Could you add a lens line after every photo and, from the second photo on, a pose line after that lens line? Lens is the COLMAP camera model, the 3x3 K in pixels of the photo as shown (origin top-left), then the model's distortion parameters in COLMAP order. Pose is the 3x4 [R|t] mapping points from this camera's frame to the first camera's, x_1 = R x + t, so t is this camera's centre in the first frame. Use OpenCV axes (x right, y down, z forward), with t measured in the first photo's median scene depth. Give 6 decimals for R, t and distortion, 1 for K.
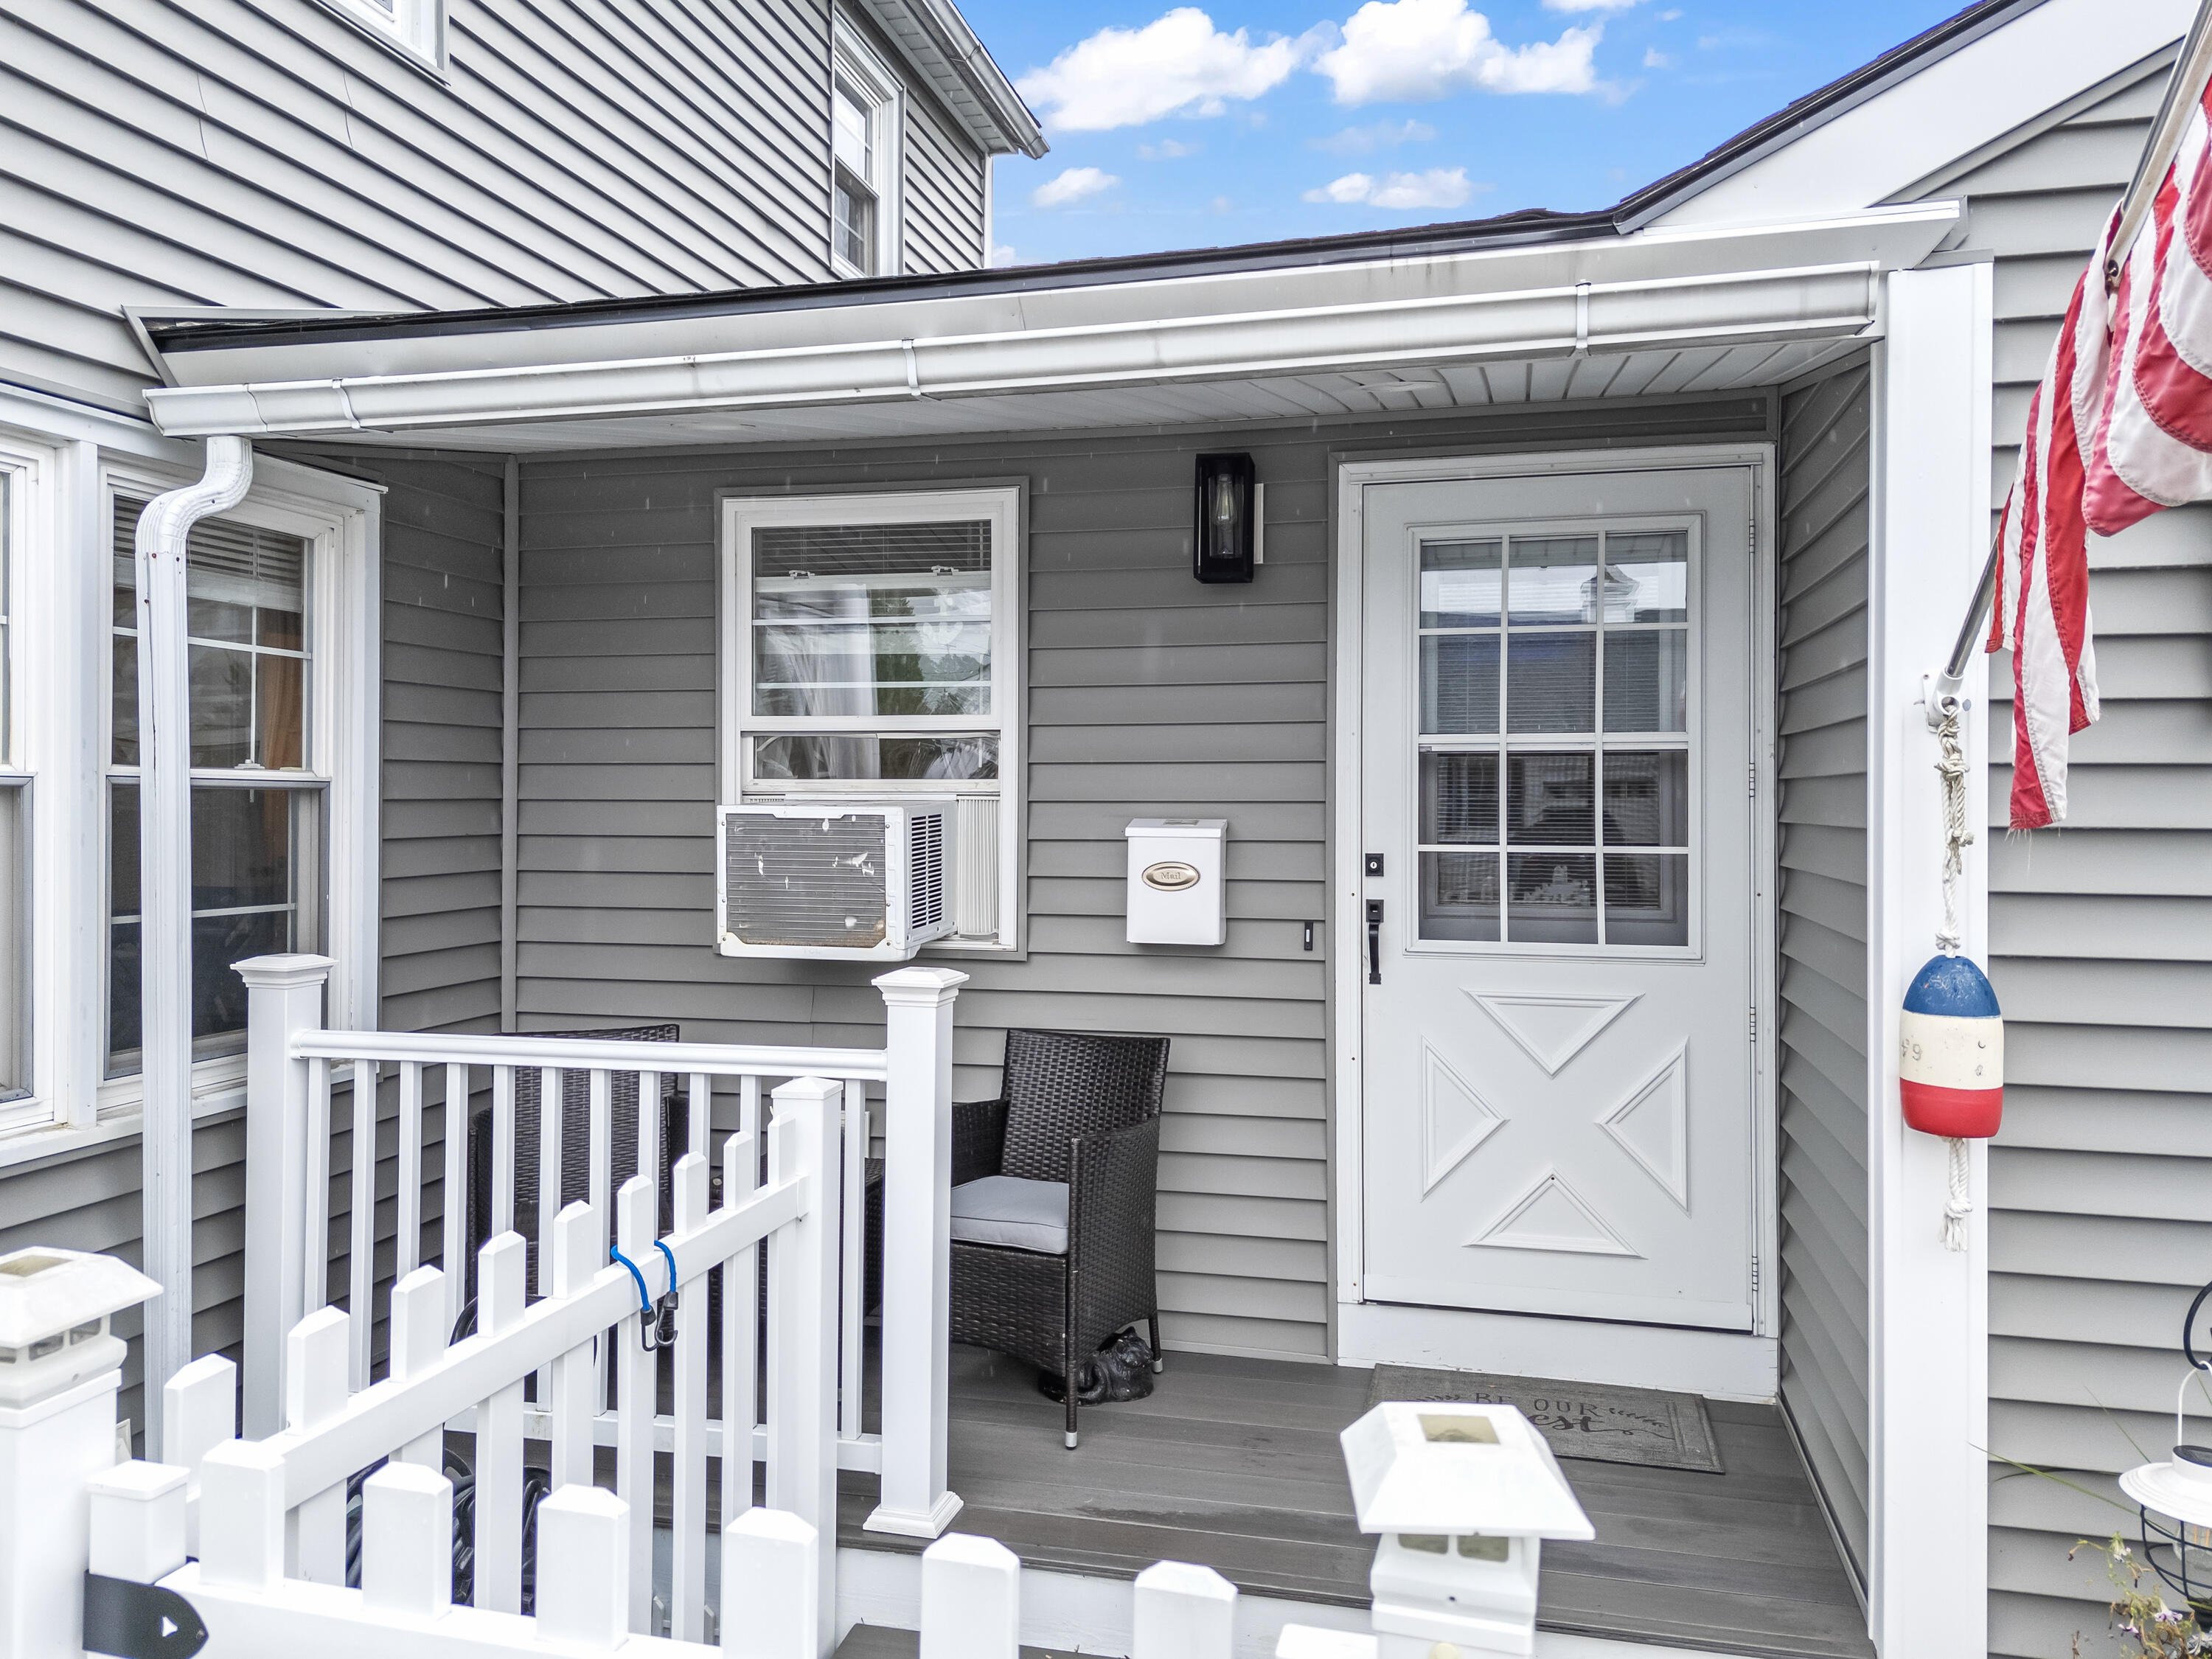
lens RADIAL K [[1664.6, 0, 1102.0], [0, 1664.6, 794.4], [0, 0, 1]] dist [0.073899, -0.057039]
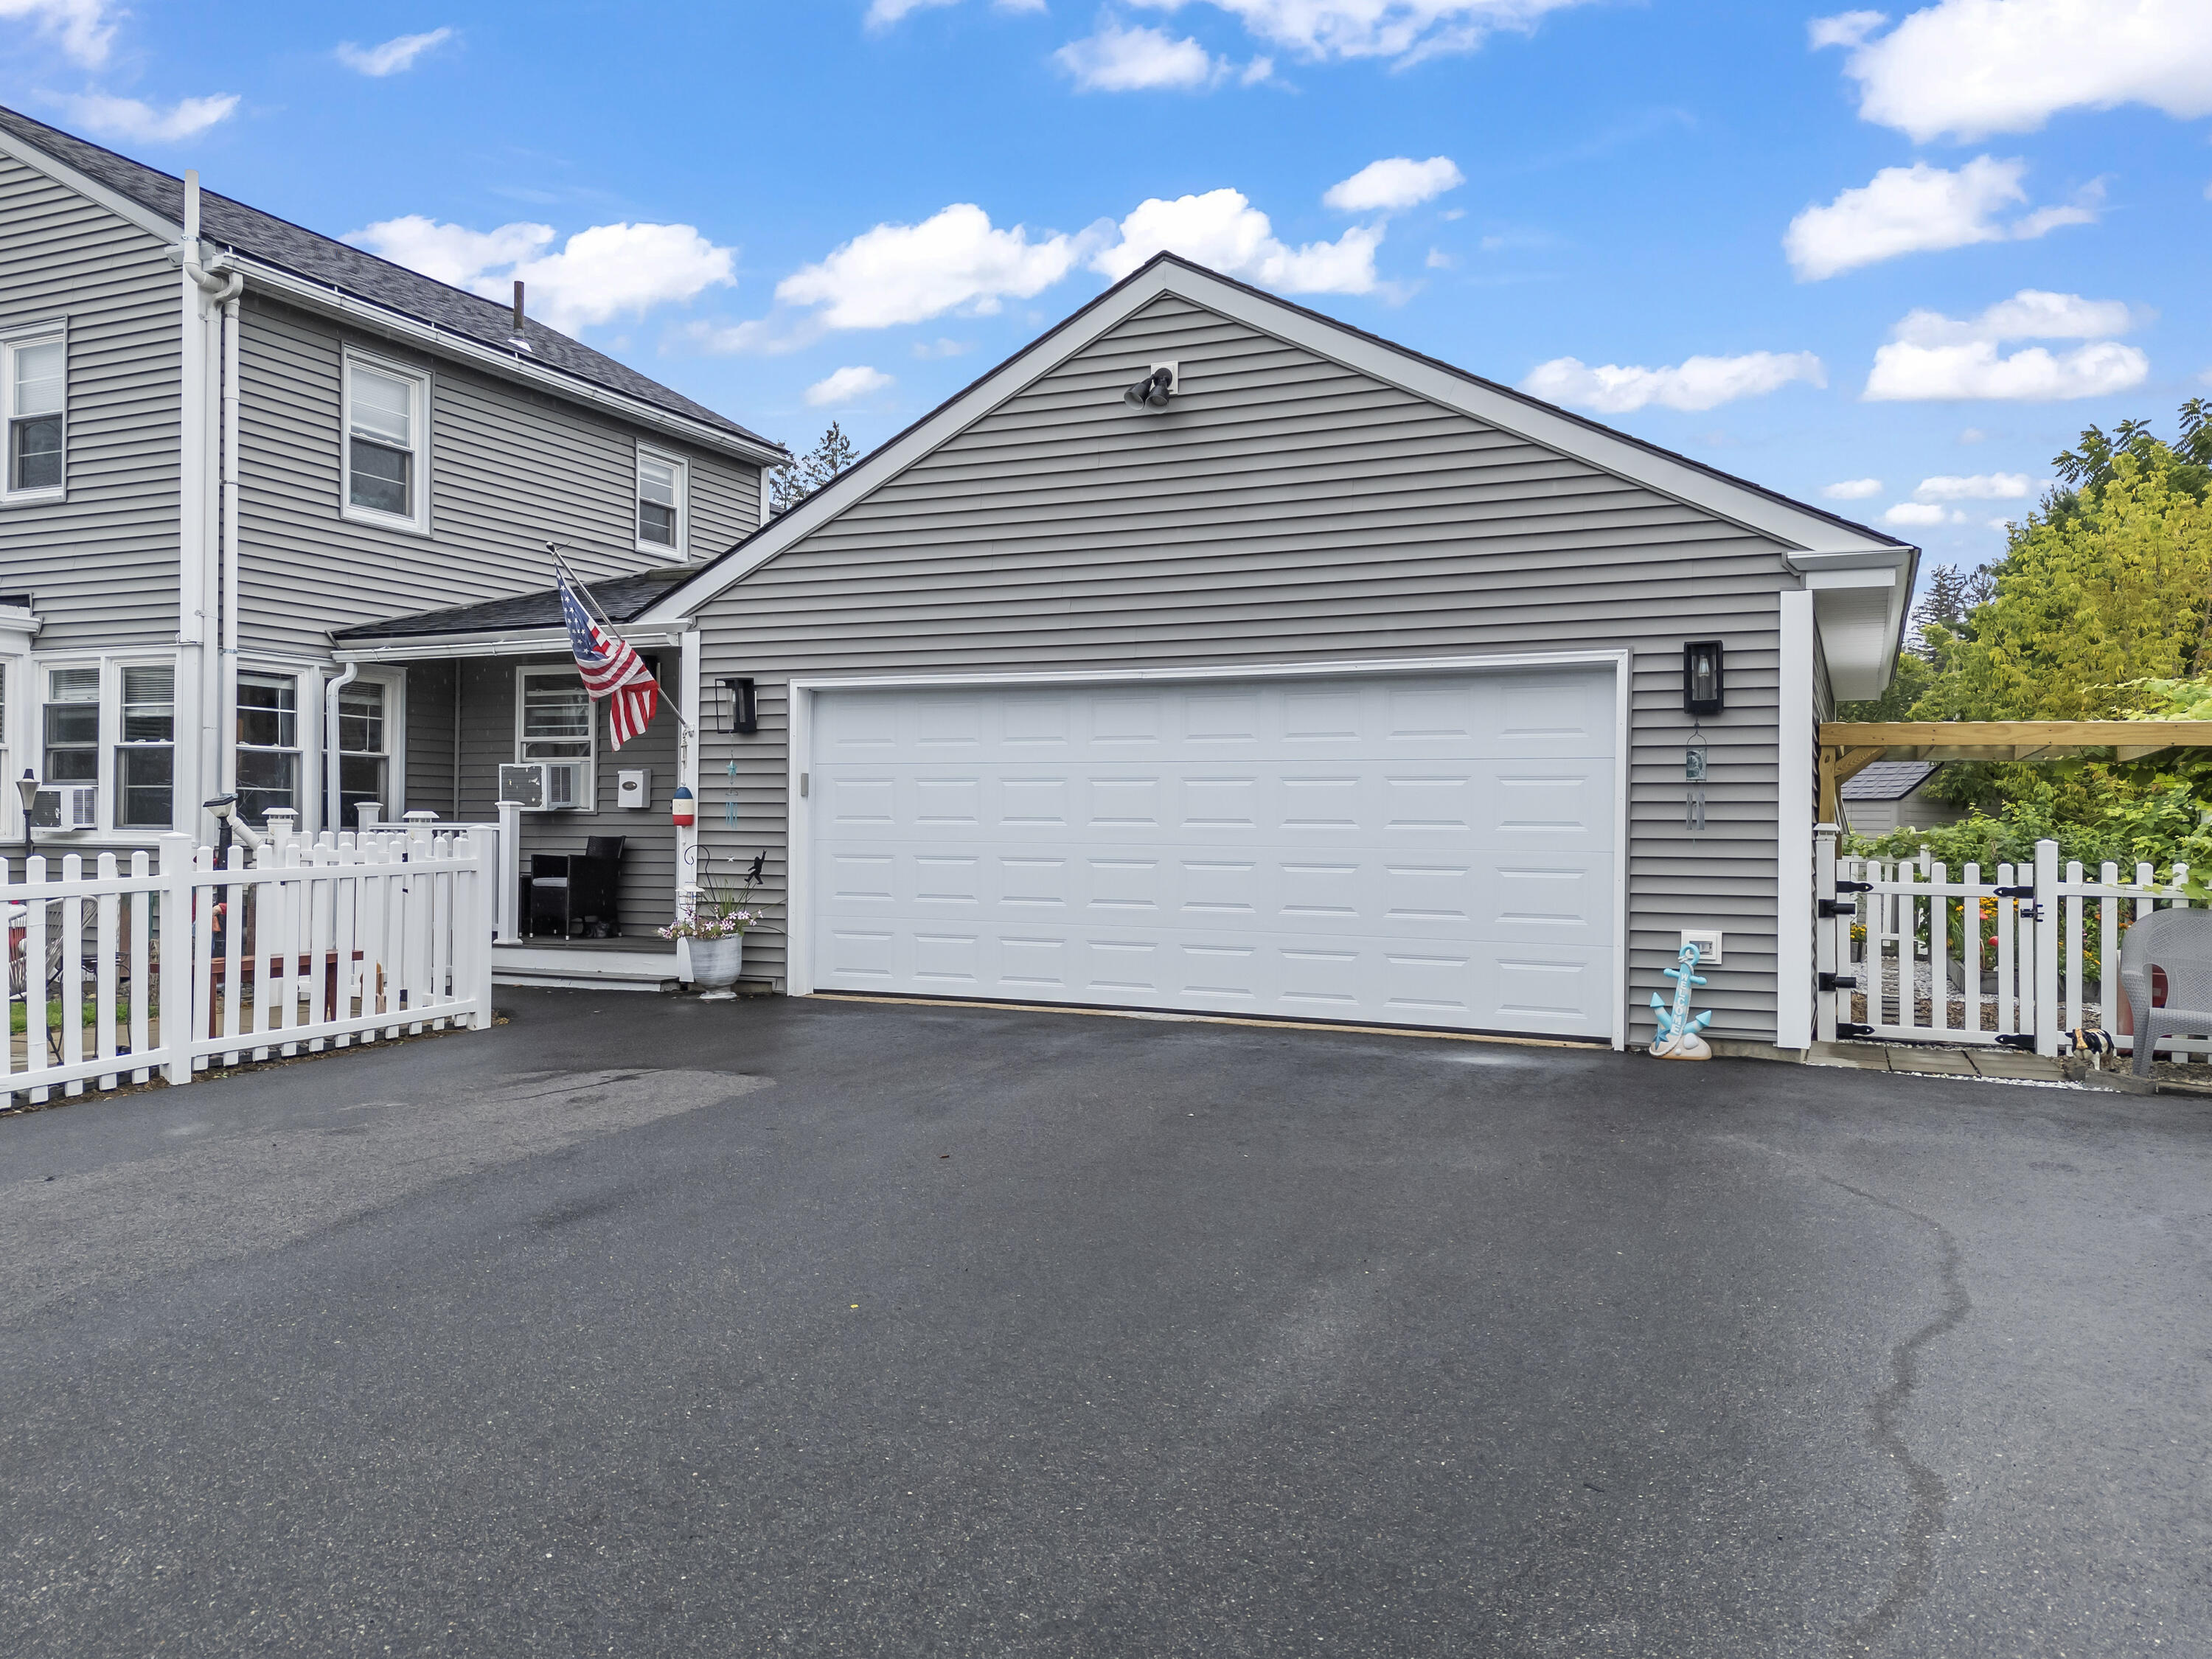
lens RADIAL K [[1664.6, 0, 1102.0], [0, 1664.6, 794.4], [0, 0, 1]] dist [0.073899, -0.057039]
pose [[0.984757, 0.001478, -0.173928, 1.518694], [-0.005856, 0.999679, -0.024657, 0.141802], [0.173836, 0.025300, 0.984450, -2.043156]]
